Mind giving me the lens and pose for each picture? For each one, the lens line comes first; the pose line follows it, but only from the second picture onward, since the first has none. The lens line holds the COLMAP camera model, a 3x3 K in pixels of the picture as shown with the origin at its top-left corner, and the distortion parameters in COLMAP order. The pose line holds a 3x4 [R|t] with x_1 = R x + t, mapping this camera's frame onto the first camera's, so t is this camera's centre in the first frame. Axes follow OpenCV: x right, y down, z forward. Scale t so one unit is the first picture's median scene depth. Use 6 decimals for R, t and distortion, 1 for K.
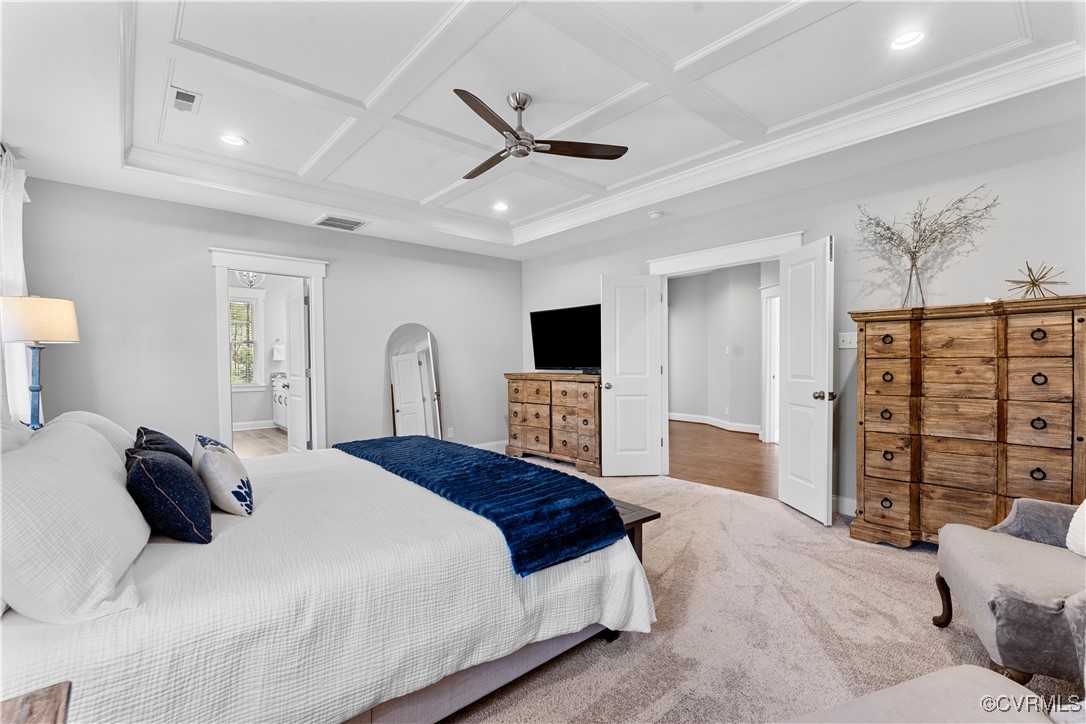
lens RADIAL K [[477.3, 0, 543.7], [0, 477.3, 365.9], [0, 0, 1]] dist [-0.002741, 0.000021]
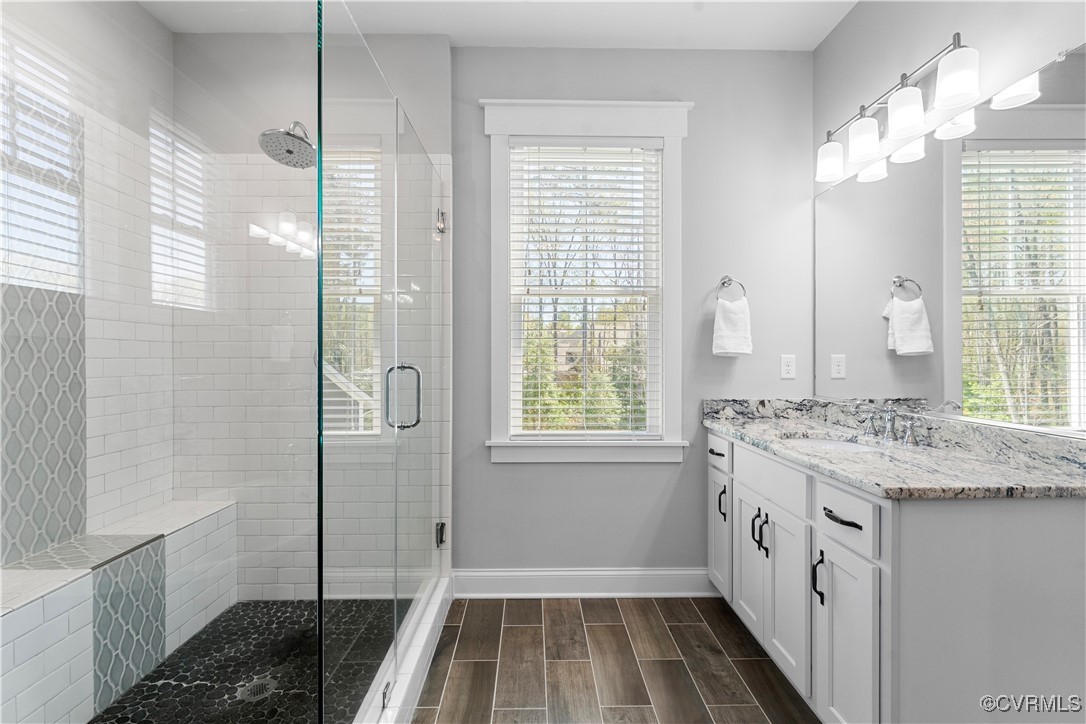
lens RADIAL K [[477.3, 0, 539.3], [0, 477.3, 358.7], [0, 0, 1]] dist [-0.002741, 0.000021]
pose [[0.763082, 0.009744, -0.646228, -0.464108], [-0.016663, 0.999851, -0.004600, -0.006624], [0.646087, 0.014278, 0.763131, 0.724403]]
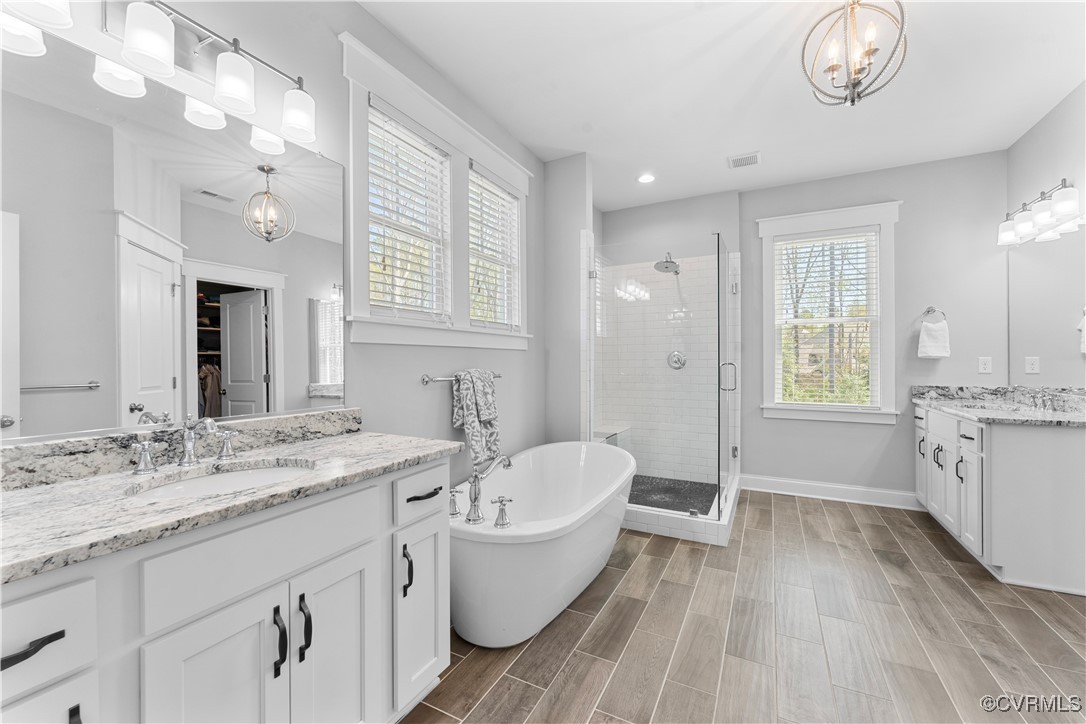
lens RADIAL K [[453.7, 0, 535.0], [0, 453.7, 359.8], [0, 0, 1]] dist [-0.001787, -0.000759]
pose [[0.372263, 0.006755, -0.928103, -0.310884], [-0.015030, 0.999886, 0.001249, -0.004892], [0.928006, 0.013484, 0.372322, 0.517473]]
